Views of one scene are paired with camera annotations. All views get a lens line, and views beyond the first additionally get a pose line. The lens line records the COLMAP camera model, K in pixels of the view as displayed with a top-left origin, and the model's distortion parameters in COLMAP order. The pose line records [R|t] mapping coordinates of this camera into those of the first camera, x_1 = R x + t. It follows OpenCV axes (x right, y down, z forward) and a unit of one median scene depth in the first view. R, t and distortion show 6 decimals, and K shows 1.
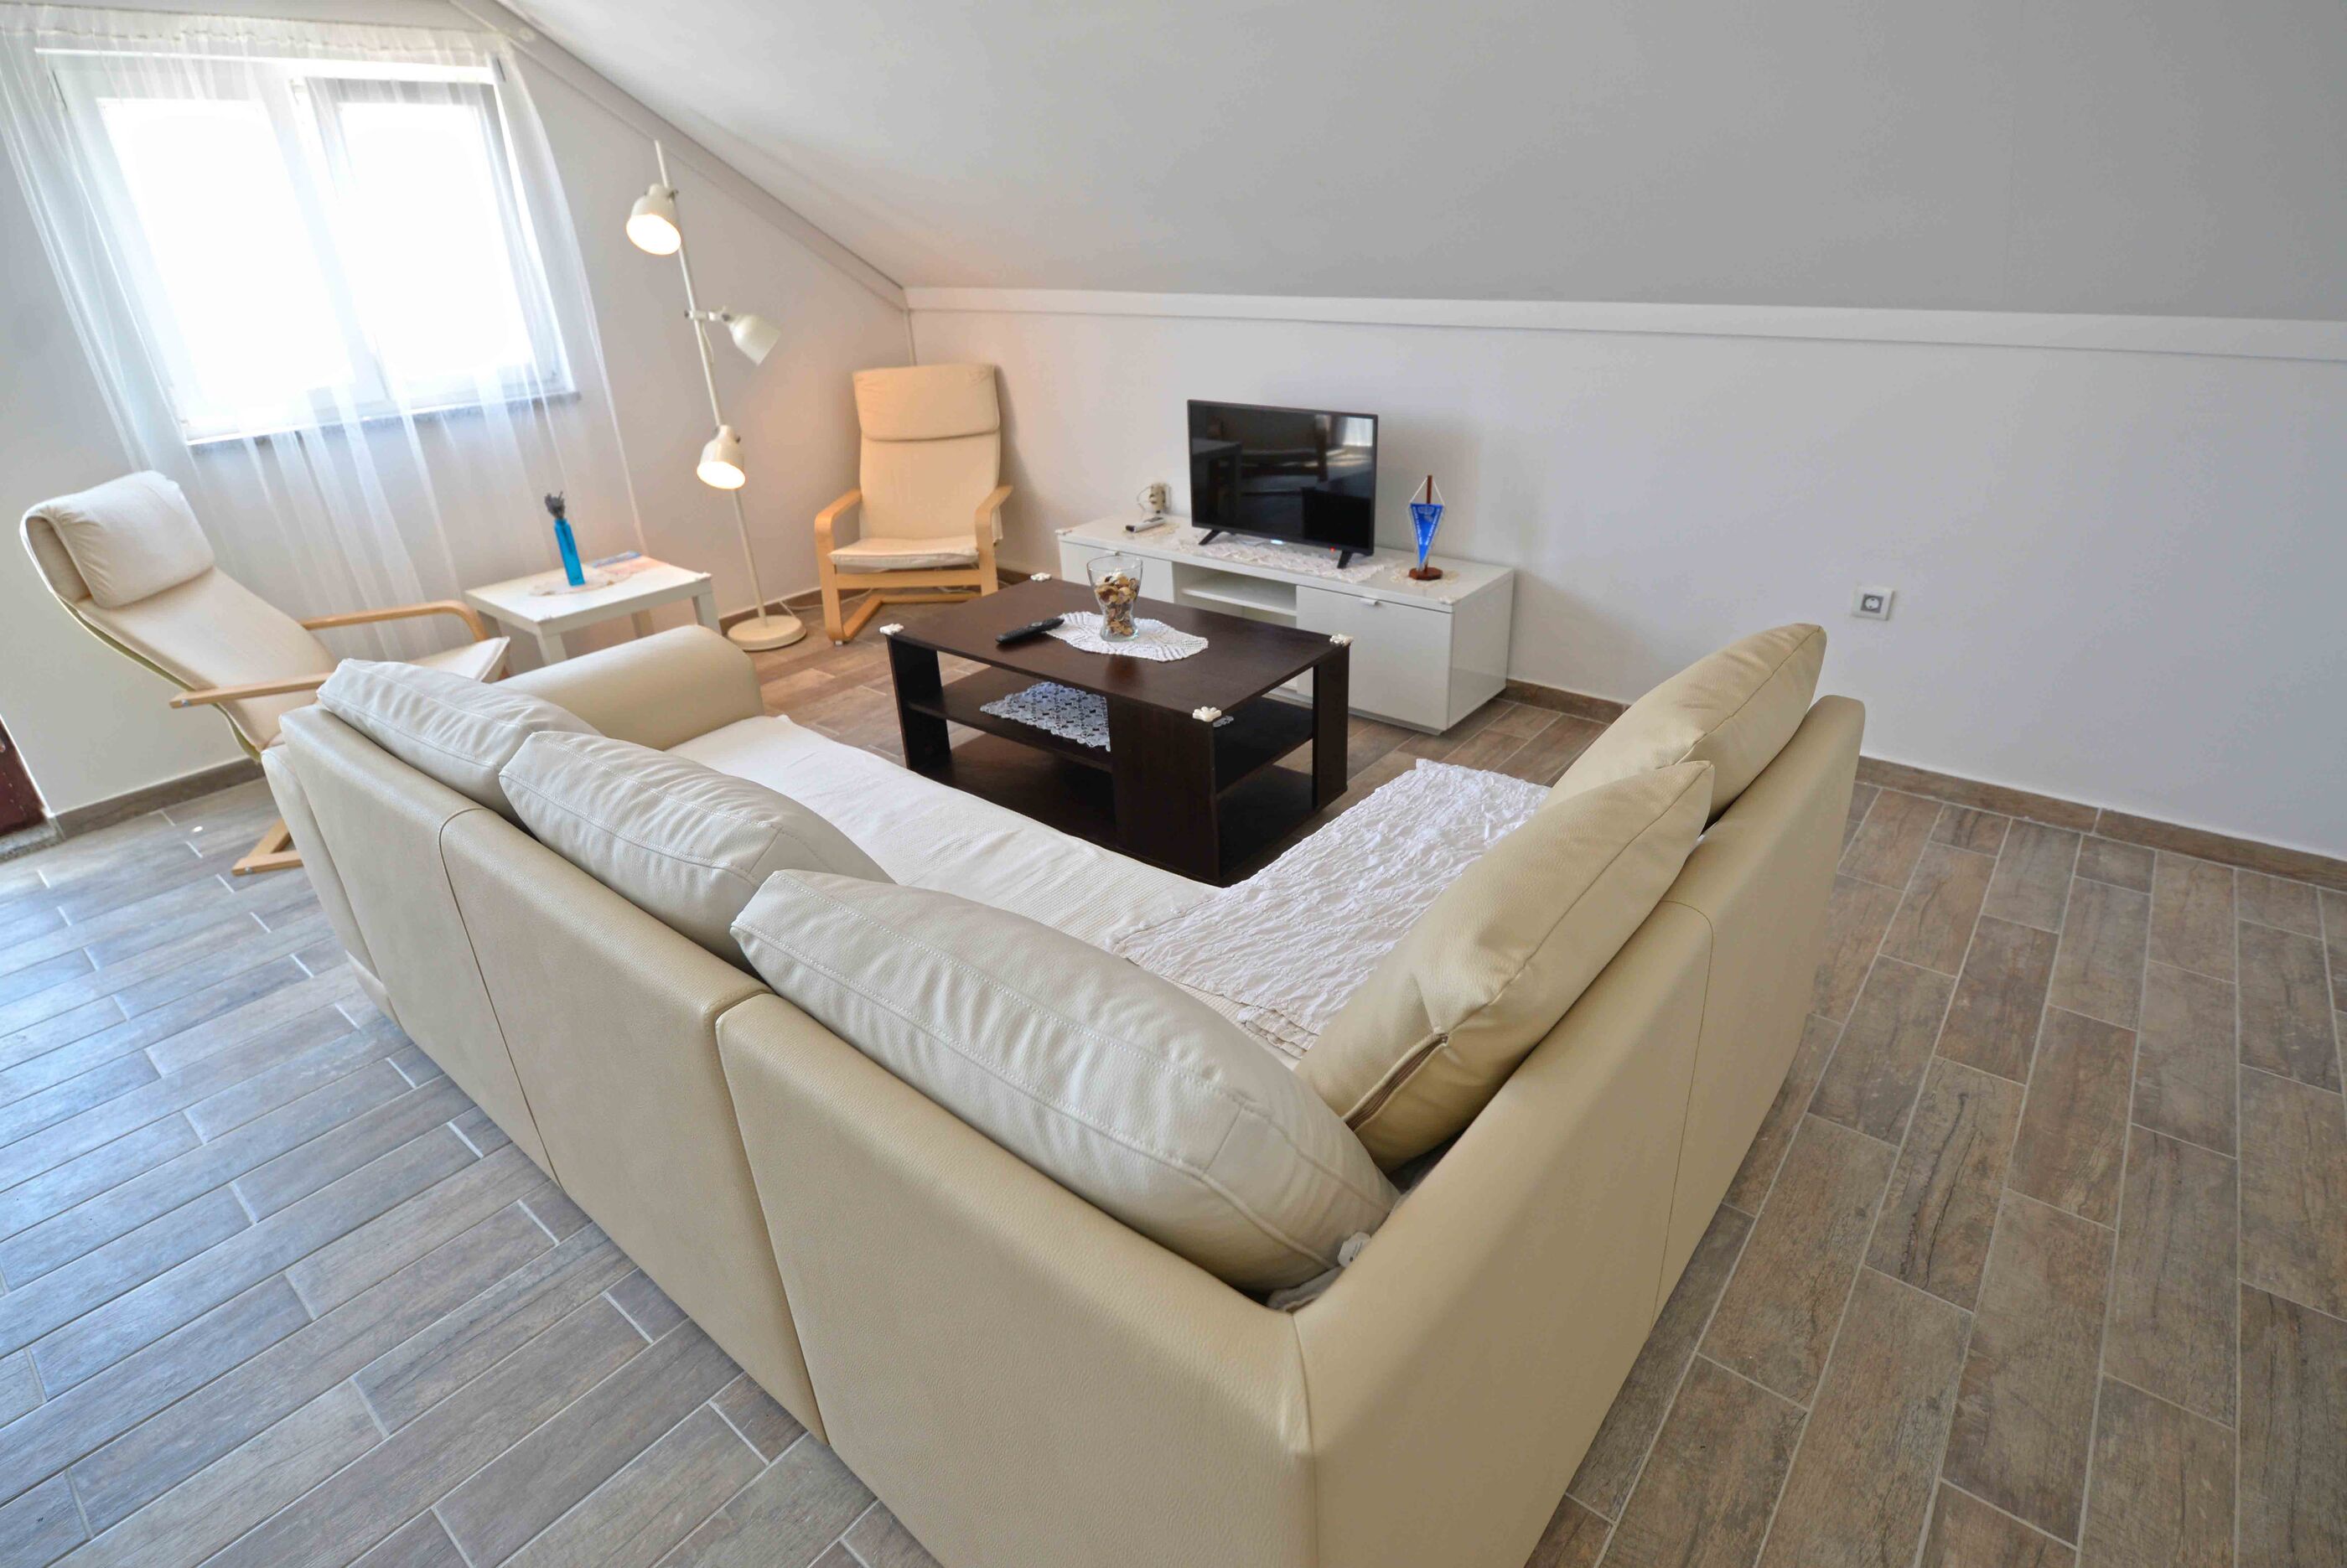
lens RADIAL K [[1186.4, 0, 1228.5], [0, 1186.4, 770.1], [0, 0, 1]] dist [-0.001618, -0.006146]
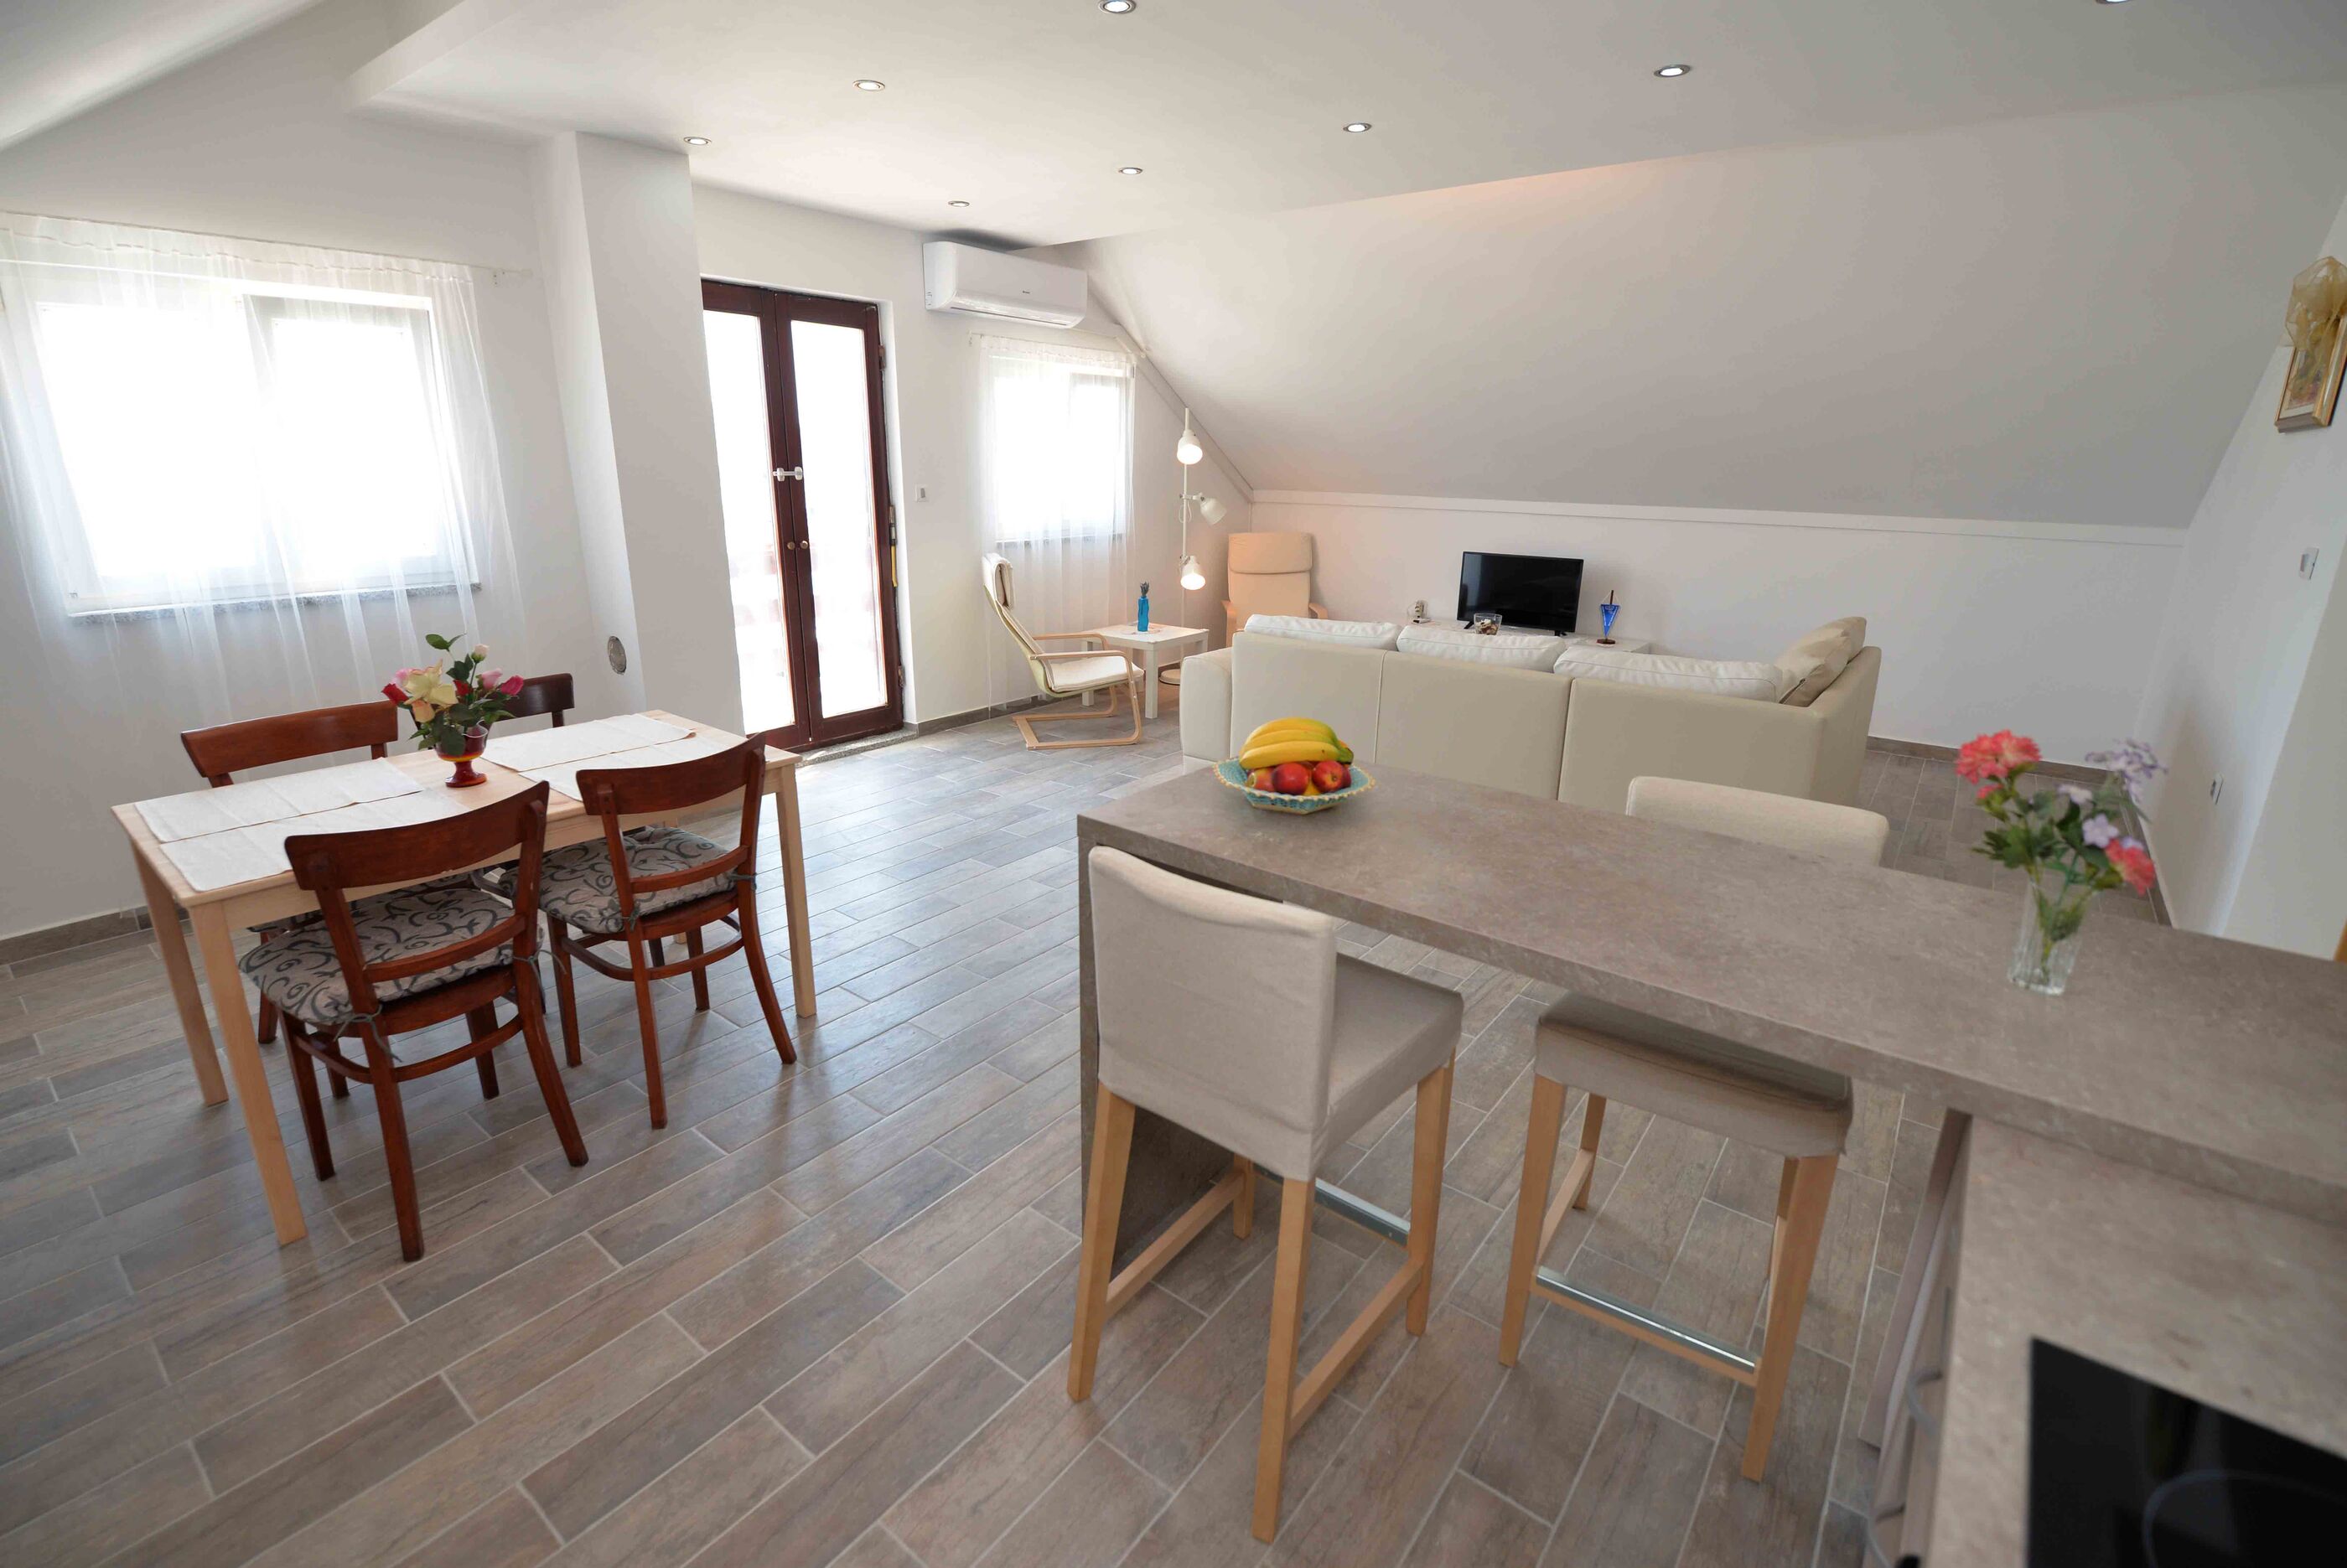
lens RADIAL K [[1034.5, 0, 1165.5], [0, 1034.5, 773.1], [0, 0, 1]] dist [-0.019930, -0.001770]
pose [[0.999018, 0.043302, 0.009400, -0.553297], [-0.041425, 0.988007, -0.148746, 0.321692], [-0.015728, 0.148210, 0.988831, -0.600279]]
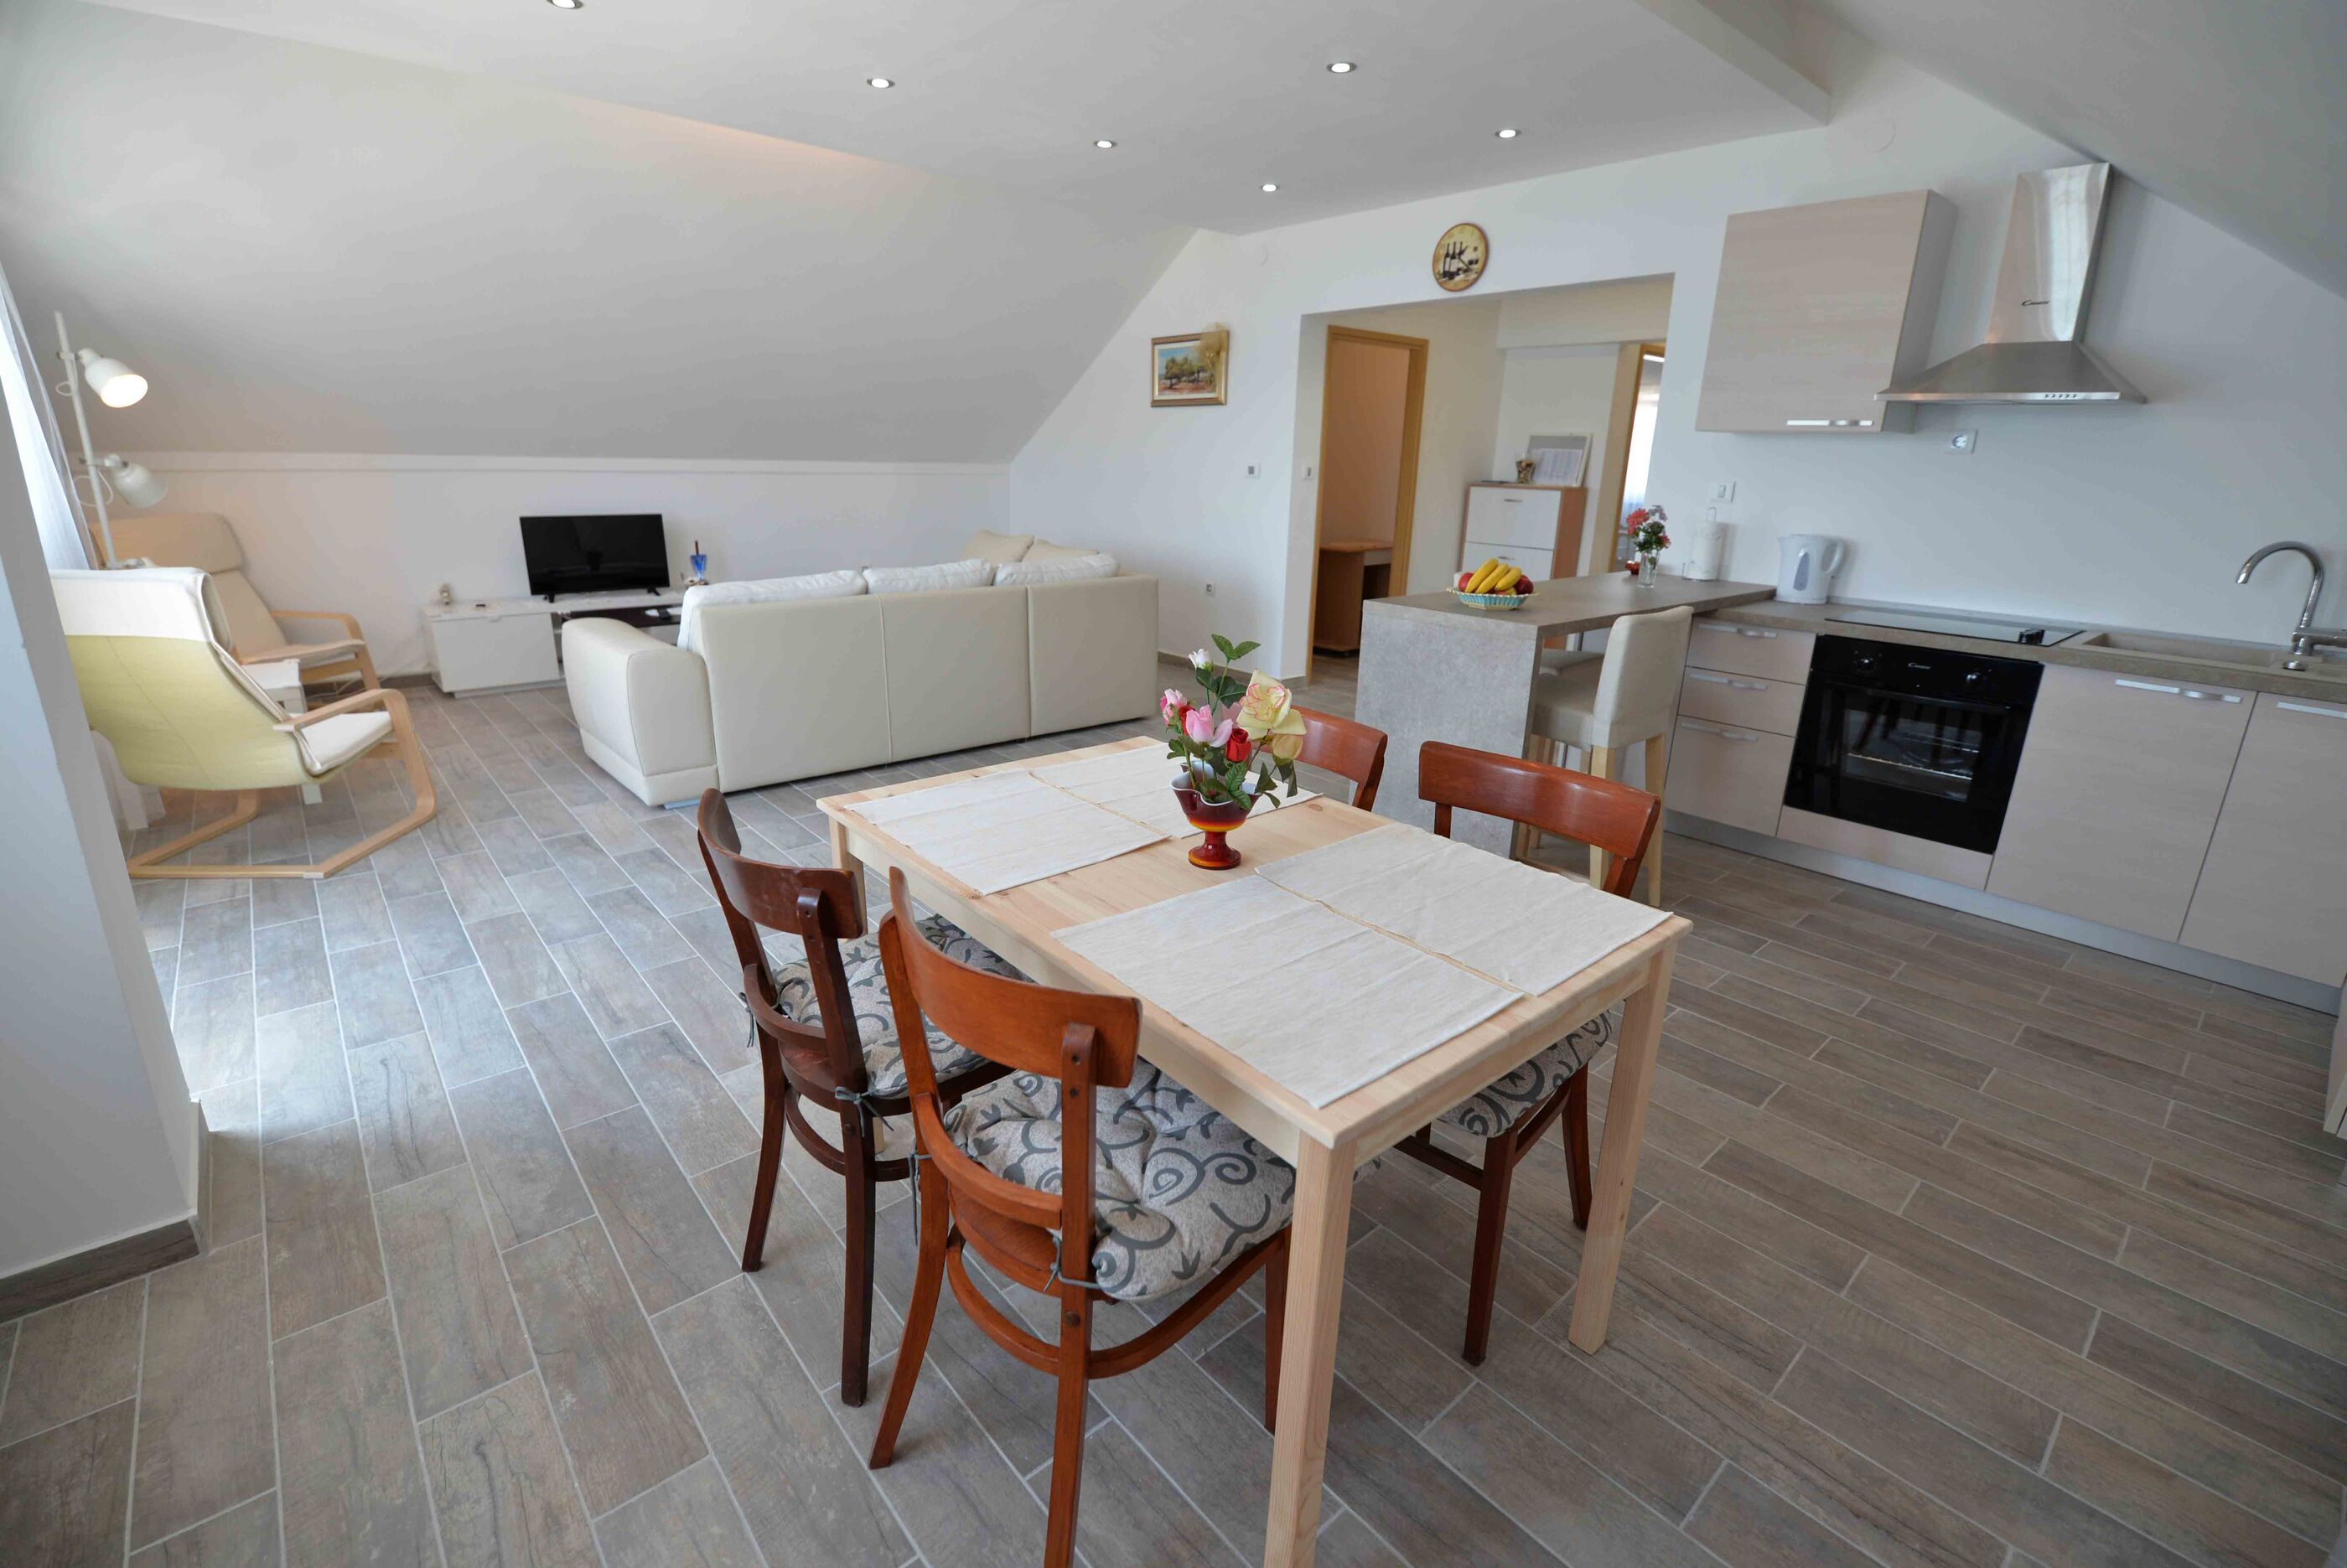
lens RADIAL K [[1034.5, 0, 1164.7], [0, 1034.5, 765.2], [0, 0, 1]] dist [-0.019930, -0.001770]
pose [[0.195513, -0.247120, 0.949056, -1.399966], [0.394556, 0.905778, 0.154570, 0.138378], [-0.897831, 0.344235, 0.274594, -0.062112]]
